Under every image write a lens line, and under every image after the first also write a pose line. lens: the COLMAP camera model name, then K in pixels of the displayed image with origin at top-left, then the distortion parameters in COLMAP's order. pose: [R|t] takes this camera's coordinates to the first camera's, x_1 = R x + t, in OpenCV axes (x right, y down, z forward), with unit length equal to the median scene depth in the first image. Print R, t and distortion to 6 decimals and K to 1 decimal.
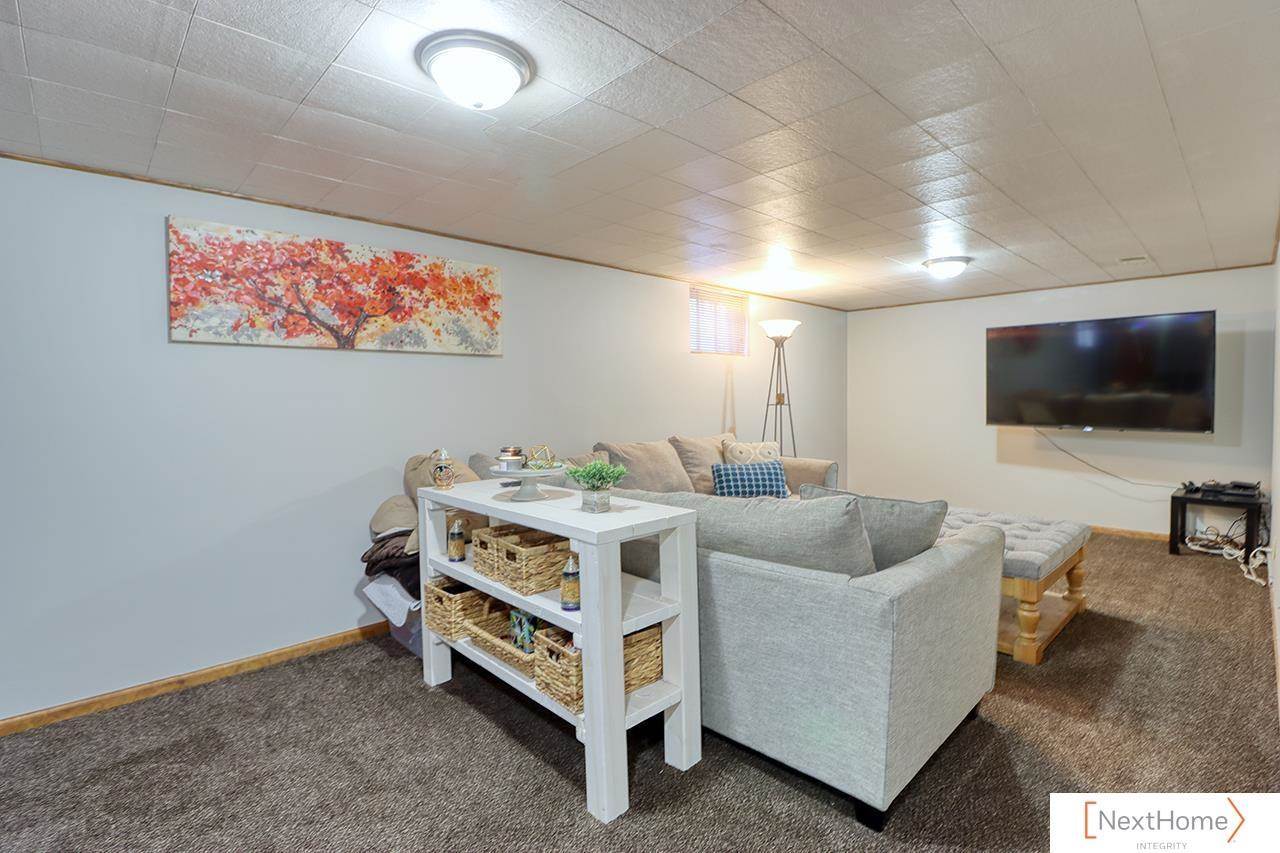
lens RADIAL K [[595.3, 0, 641.5], [0, 595.3, 409.0], [0, 0, 1]] dist [-0.000685, -0.013084]
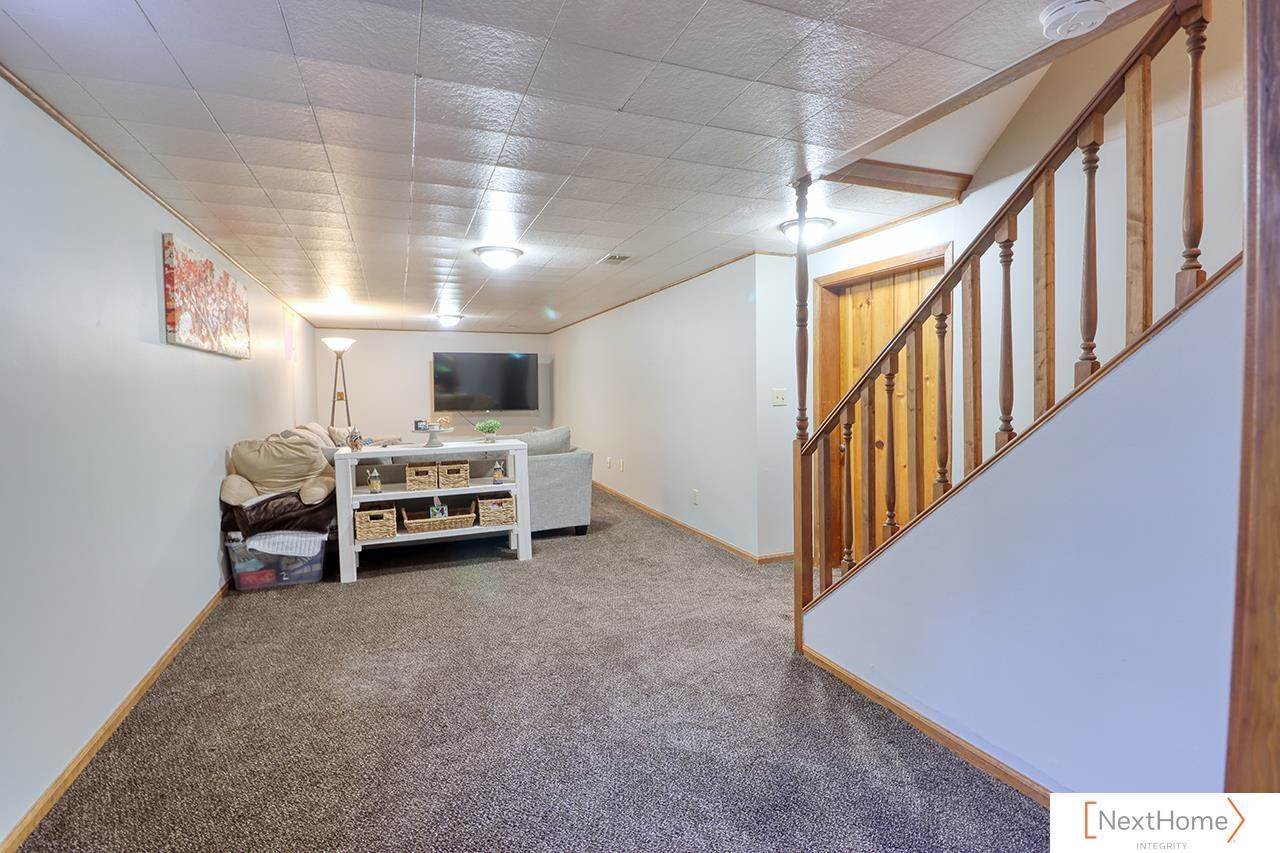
lens RADIAL K [[595.3, 0, 641.5], [0, 595.3, 409.0], [0, 0, 1]] dist [-0.000685, -0.013084]
pose [[0.373105, -0.028408, 0.927354, -0.894812], [0.032163, 0.999326, 0.017673, 0.009947], [-0.927232, 0.023233, 0.373767, -0.166894]]
